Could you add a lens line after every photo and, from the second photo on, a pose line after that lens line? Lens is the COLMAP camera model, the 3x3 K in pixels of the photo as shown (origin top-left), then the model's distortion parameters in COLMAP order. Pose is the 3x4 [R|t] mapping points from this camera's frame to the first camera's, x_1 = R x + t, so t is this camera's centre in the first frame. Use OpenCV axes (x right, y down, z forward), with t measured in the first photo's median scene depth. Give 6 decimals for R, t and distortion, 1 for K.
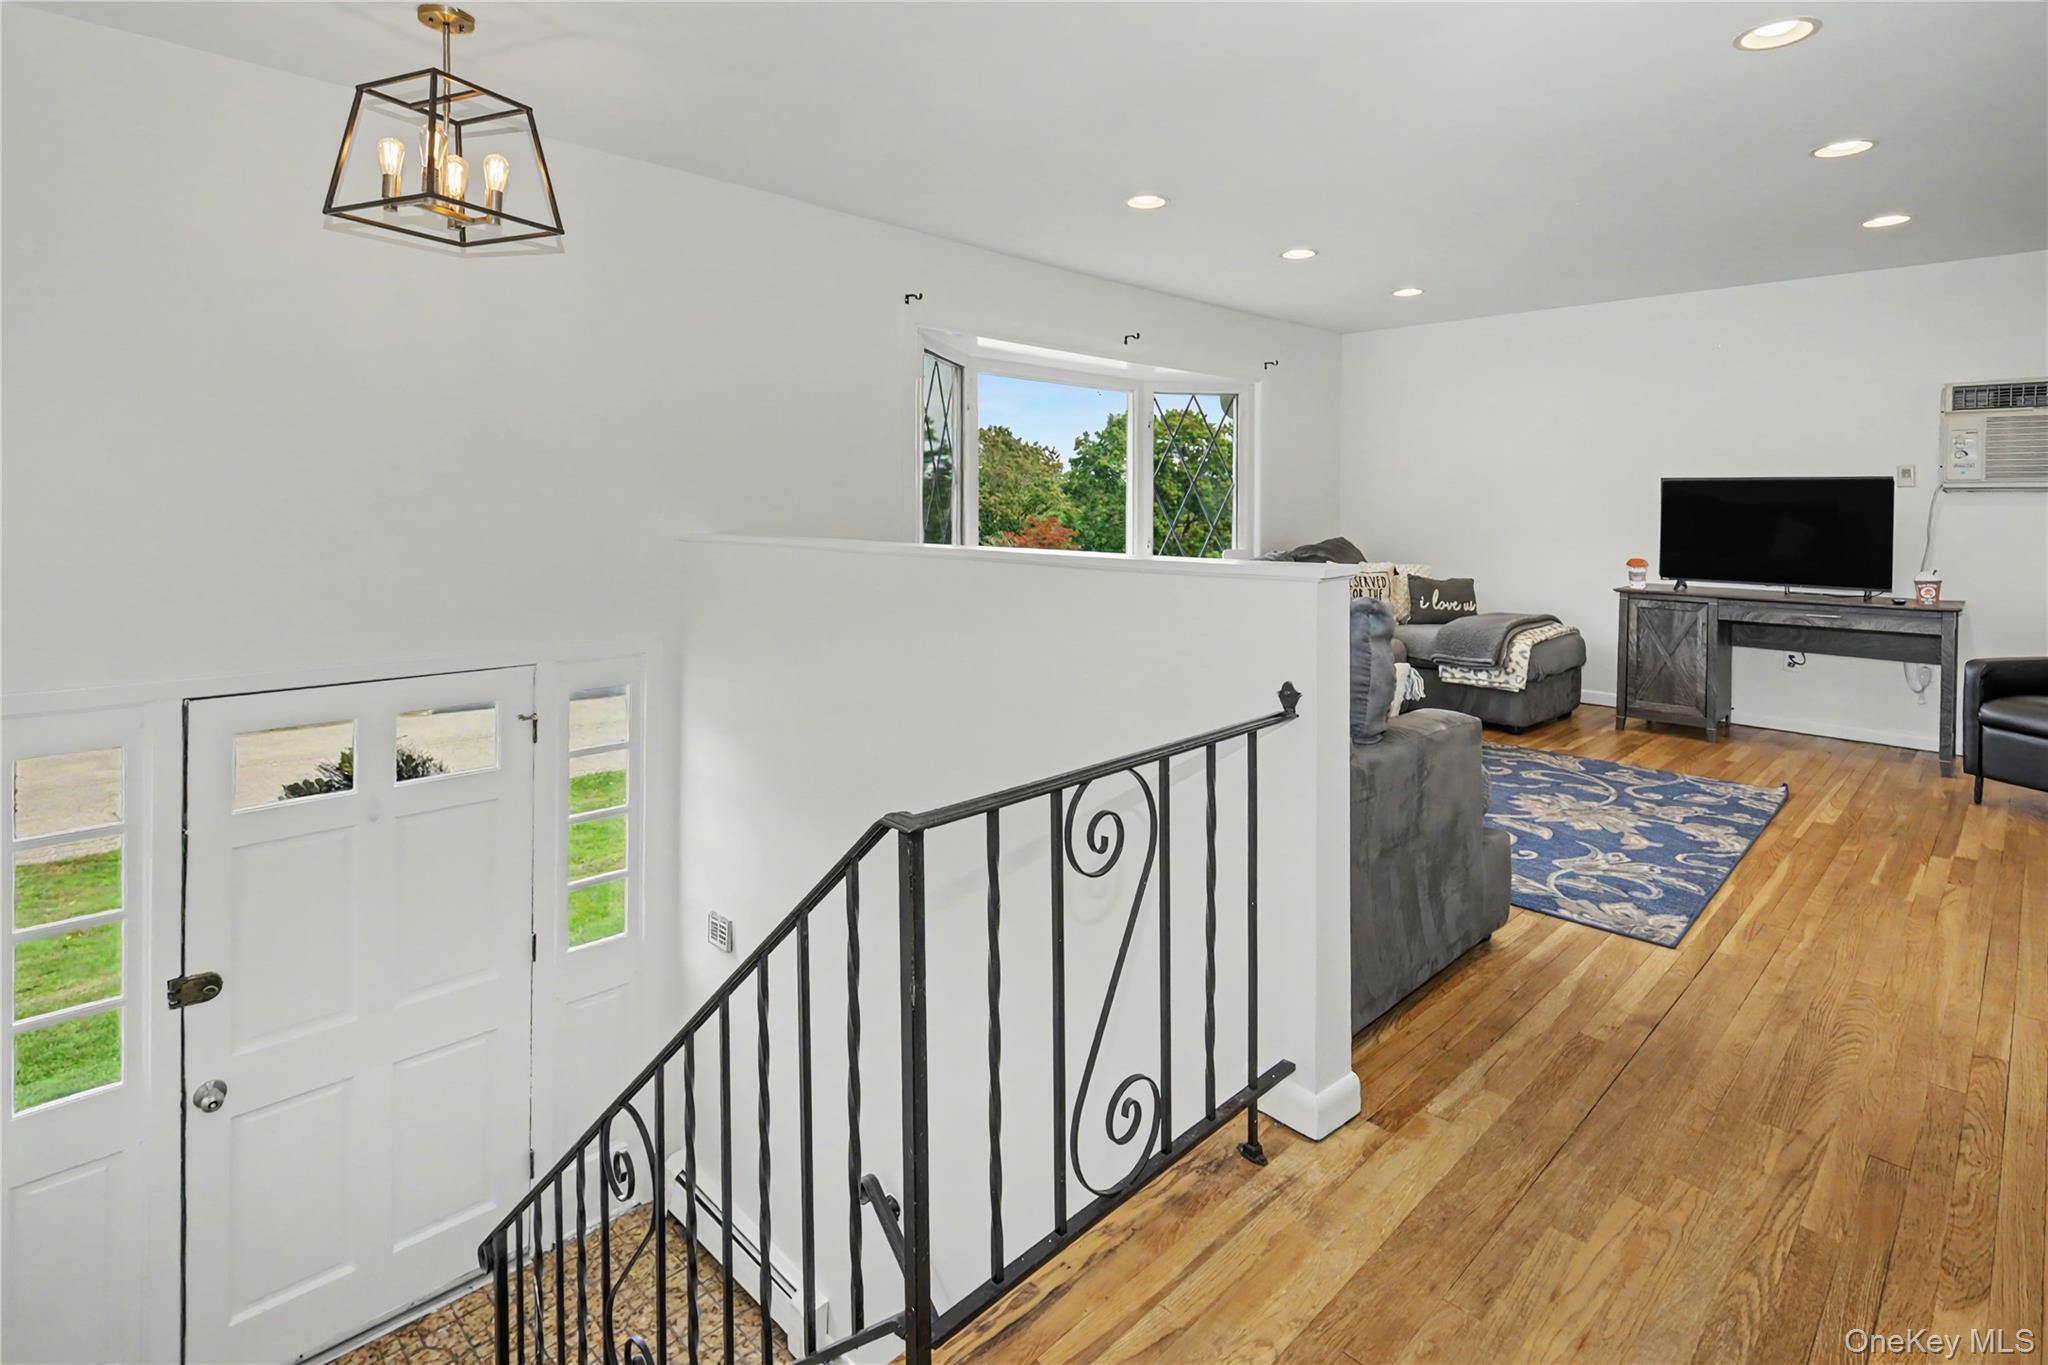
lens RADIAL K [[1004.1, 0, 1018.7], [0, 1004.1, 513.4], [0, 0, 1]] dist [0.002644, -0.000032]
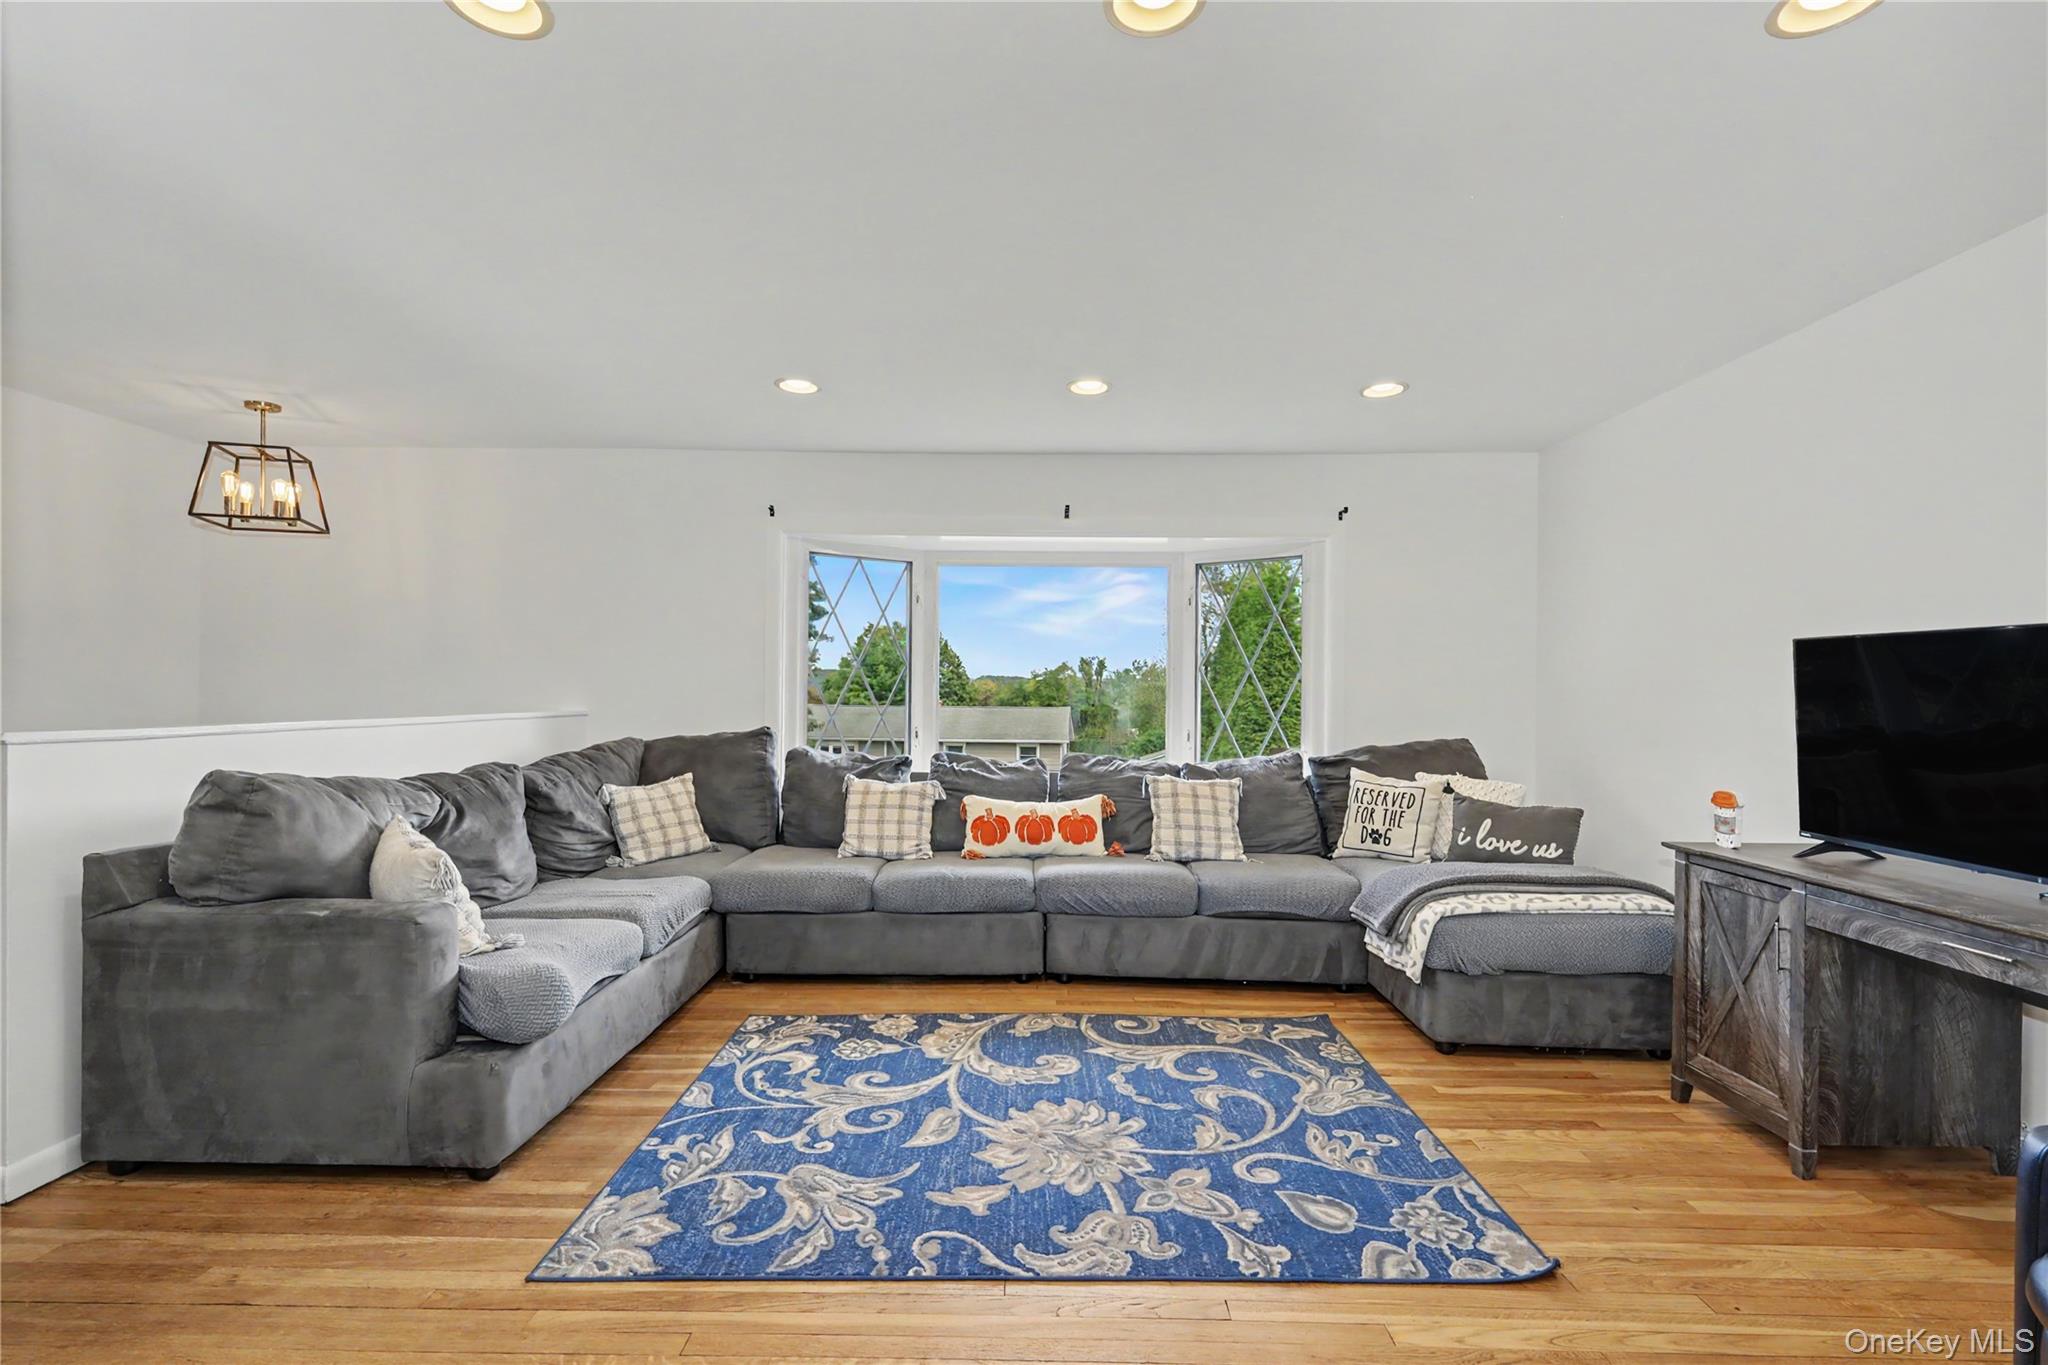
lens RADIAL K [[907.4, 0, 1020.1], [0, 907.4, 687.6], [0, 0, 1]] dist [0.002200, 0.000003]
pose [[0.706752, -0.001645, -0.707460, 0.705823], [-0.013012, 0.999798, -0.015324, 0.002107], [0.707342, 0.020036, 0.706587, 0.398787]]
